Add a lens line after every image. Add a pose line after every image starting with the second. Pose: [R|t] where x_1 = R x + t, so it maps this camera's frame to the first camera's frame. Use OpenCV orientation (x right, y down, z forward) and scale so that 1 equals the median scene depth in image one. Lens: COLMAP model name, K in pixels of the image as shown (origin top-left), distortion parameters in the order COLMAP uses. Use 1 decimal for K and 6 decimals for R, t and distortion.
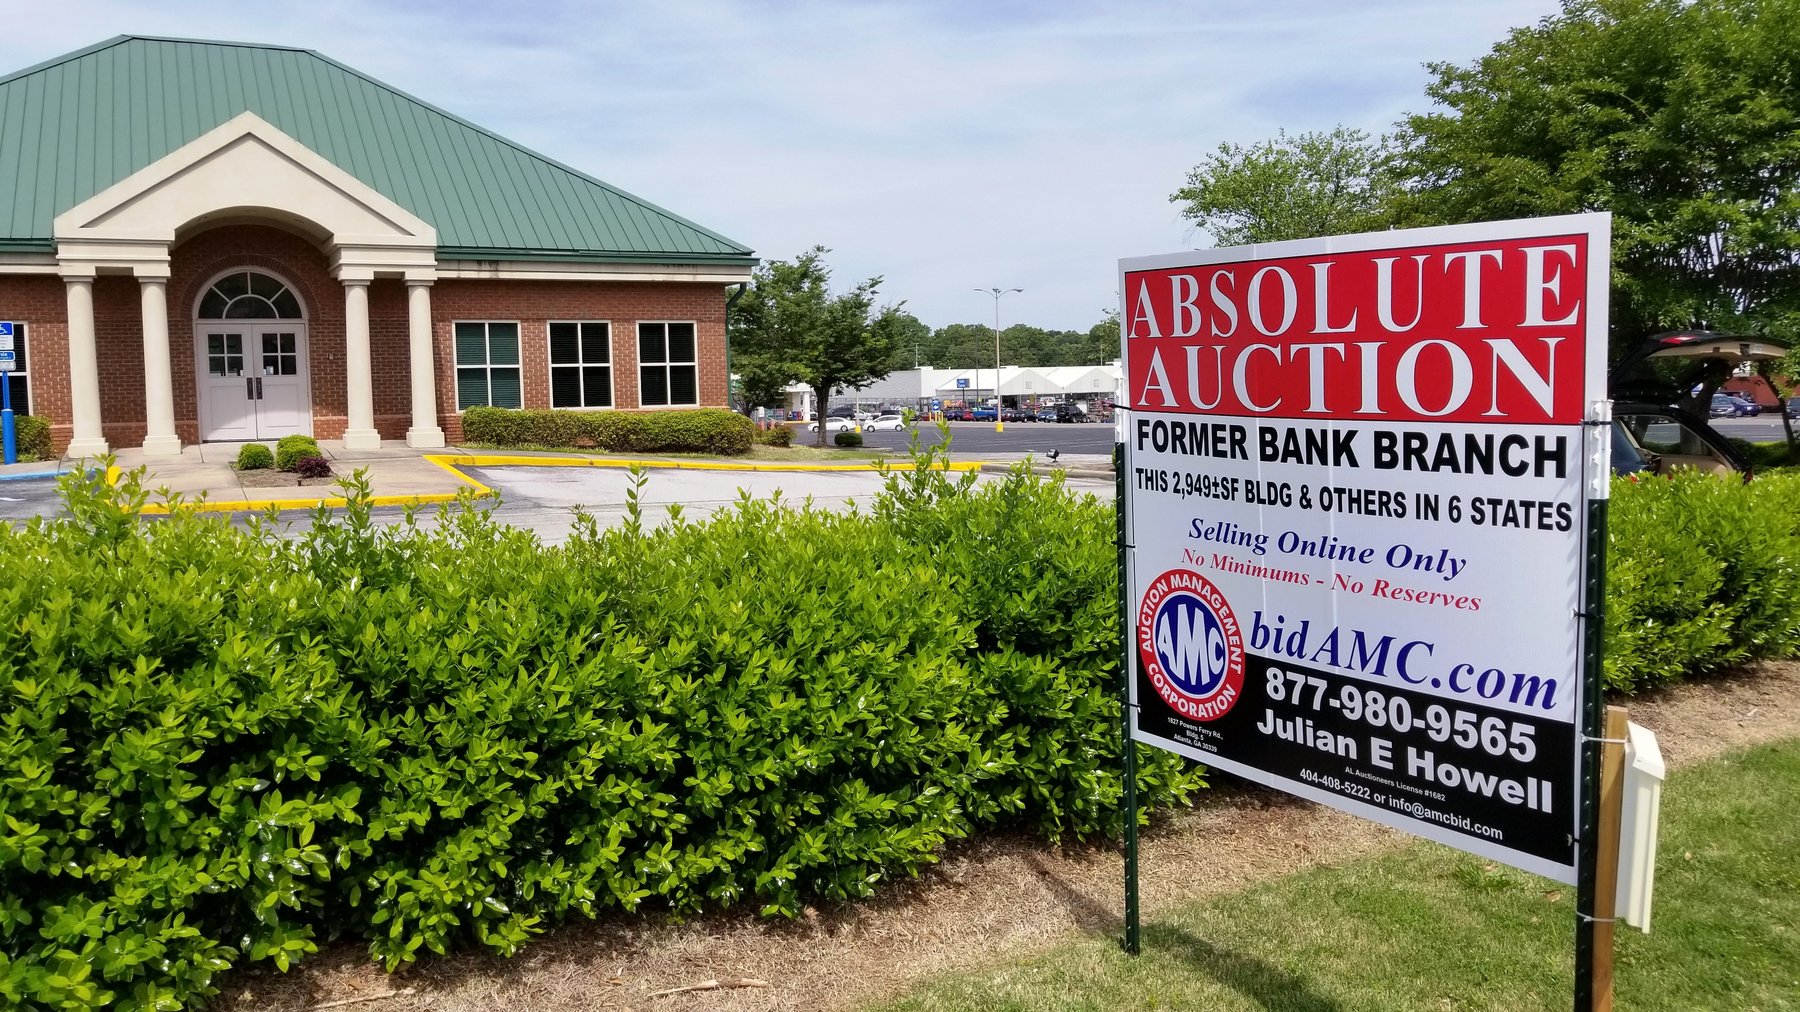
lens RADIAL K [[1414.2, 0, 869.4], [0, 1414.2, 505.6], [0, 0, 1]] dist [0.097089, -0.156899]
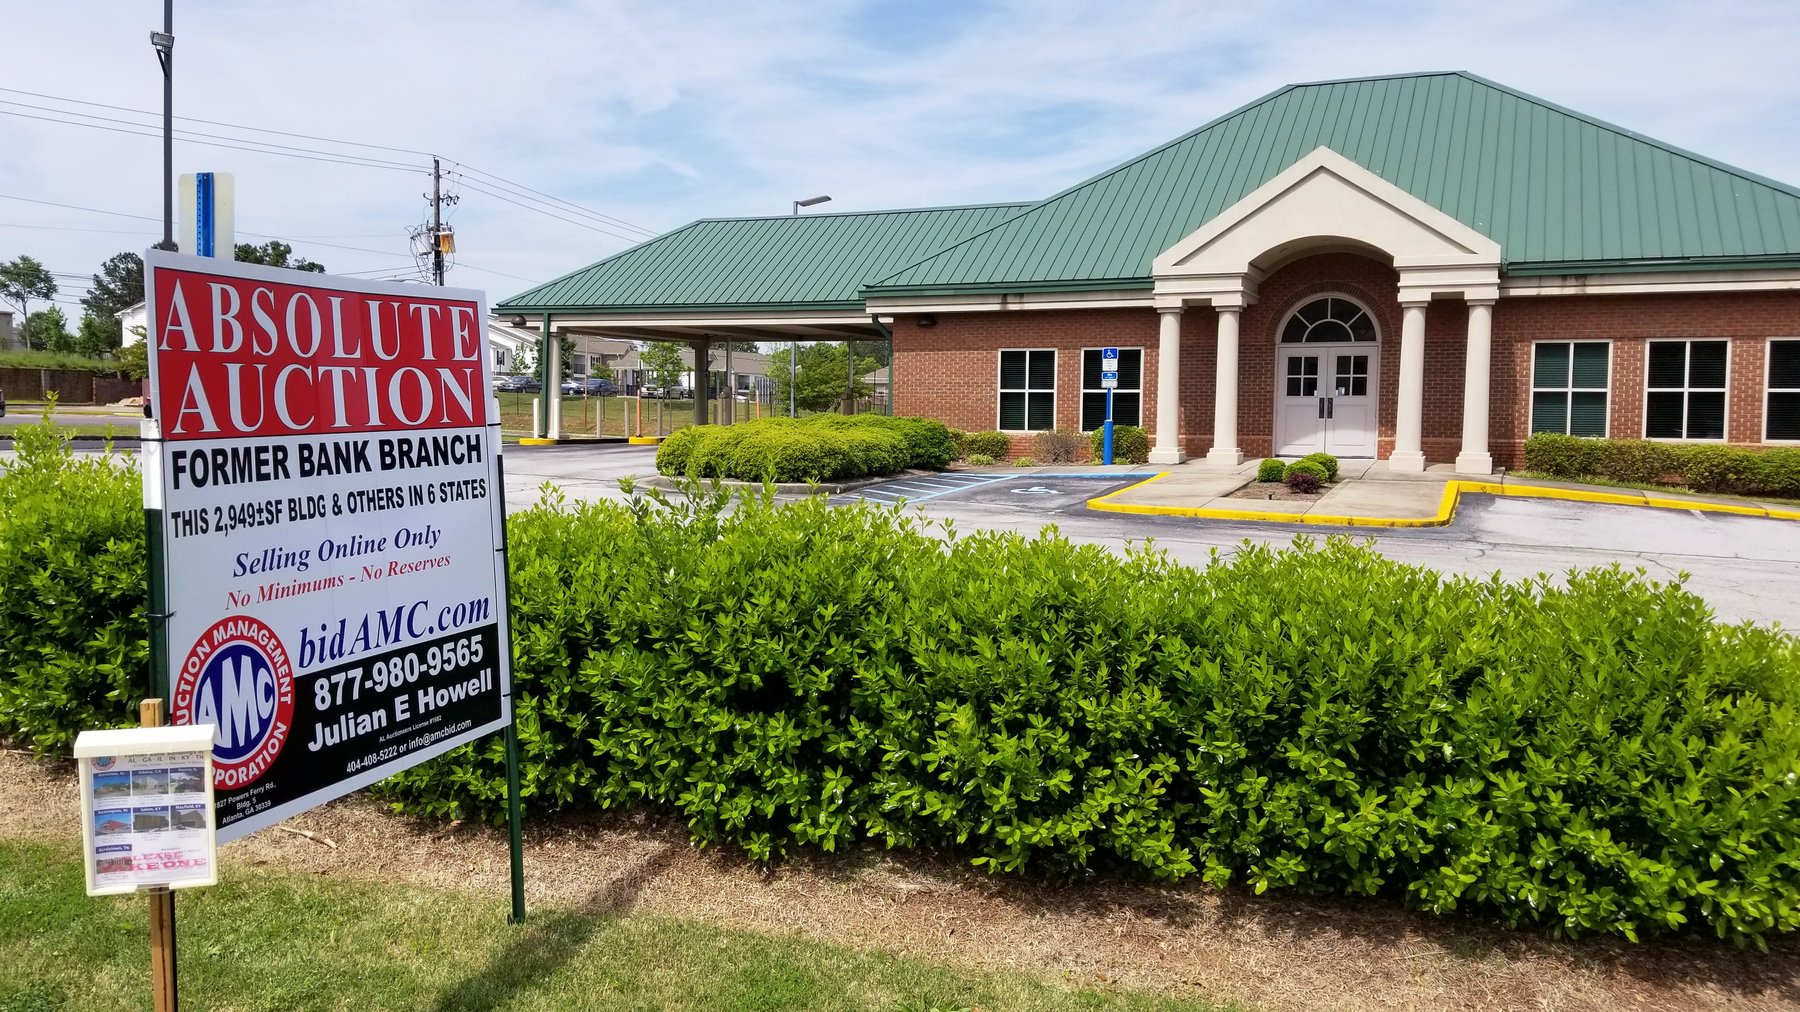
lens RADIAL K [[1414.2, 0, 885.9], [0, 1414.2, 492.5], [0, 0, 1]] dist [0.097089, -0.156899]
pose [[0.651684, 0.071557, -0.755108, 0.154632], [-0.089416, 0.995846, 0.017201, -0.009585], [0.753202, 0.056309, 0.655375, 0.076545]]
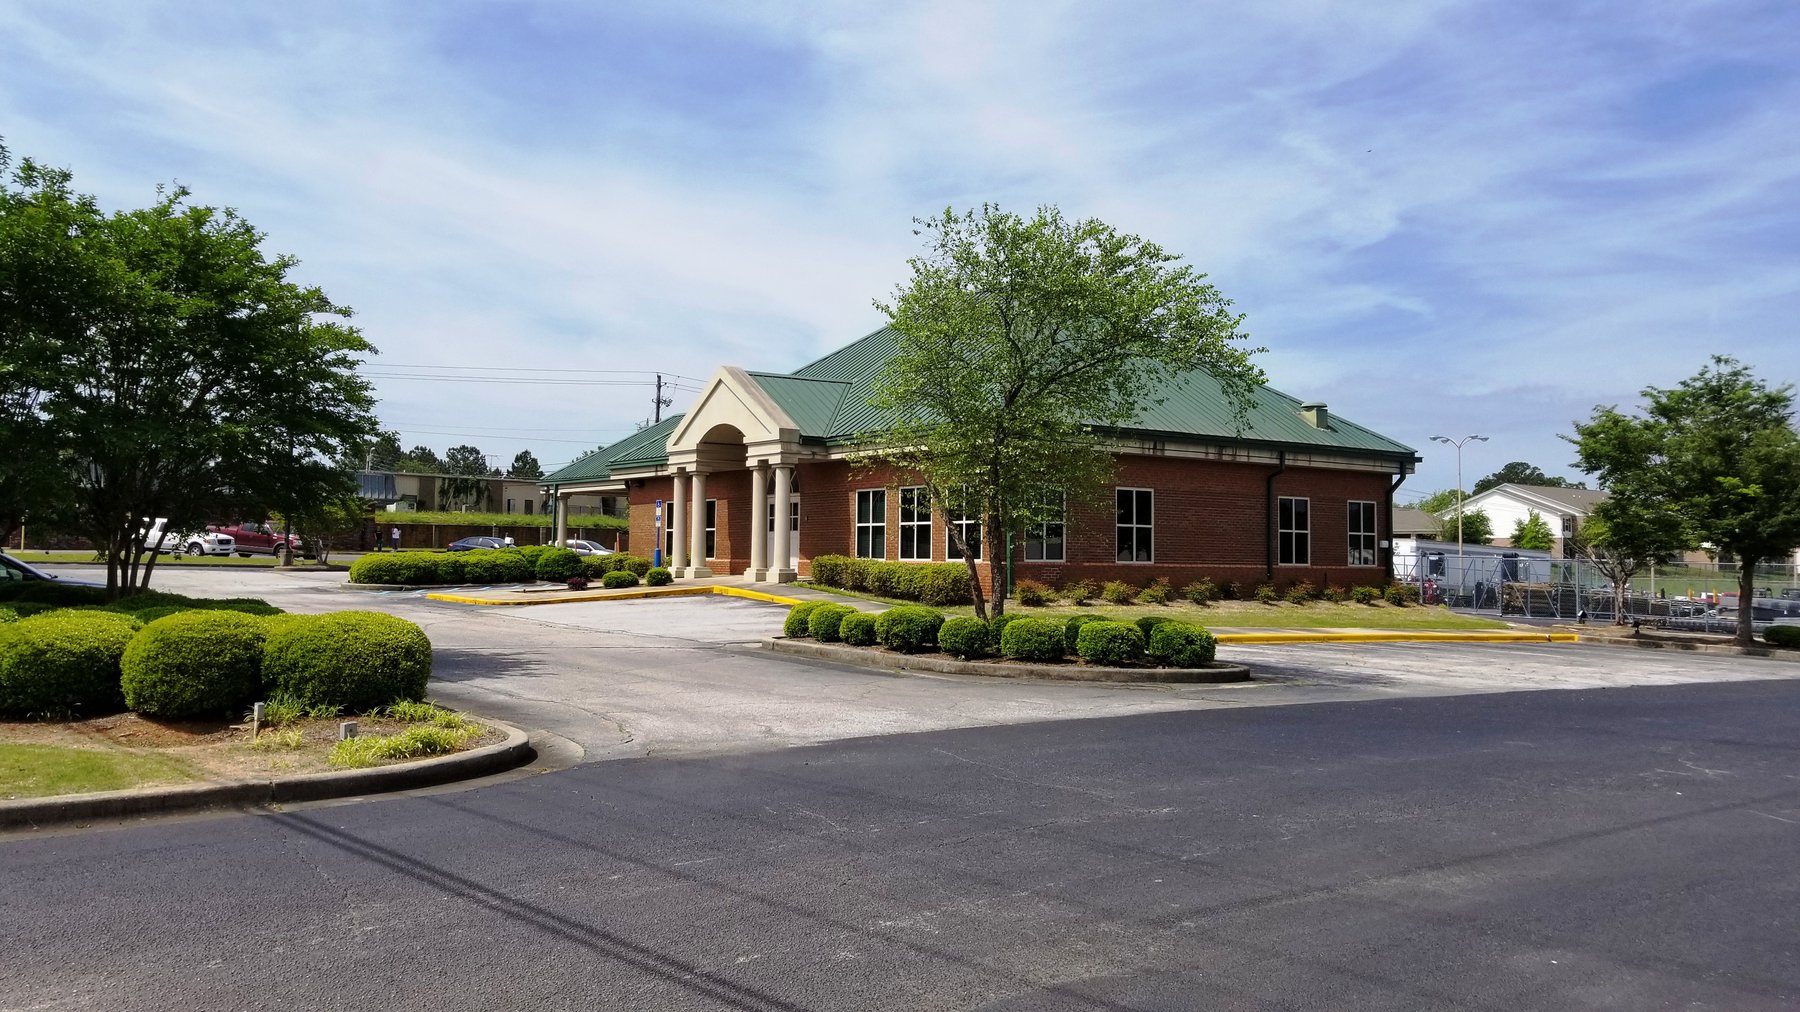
lens RADIAL K [[1414.2, 0, 880.2], [0, 1414.2, 498.4], [0, 0, 1]] dist [0.097089, -0.156899]
pose [[0.196375, -0.014631, -0.980420, 1.034757], [-0.090788, 0.995322, -0.033038, -0.085443], [0.976317, 0.095499, 0.194128, 0.811051]]
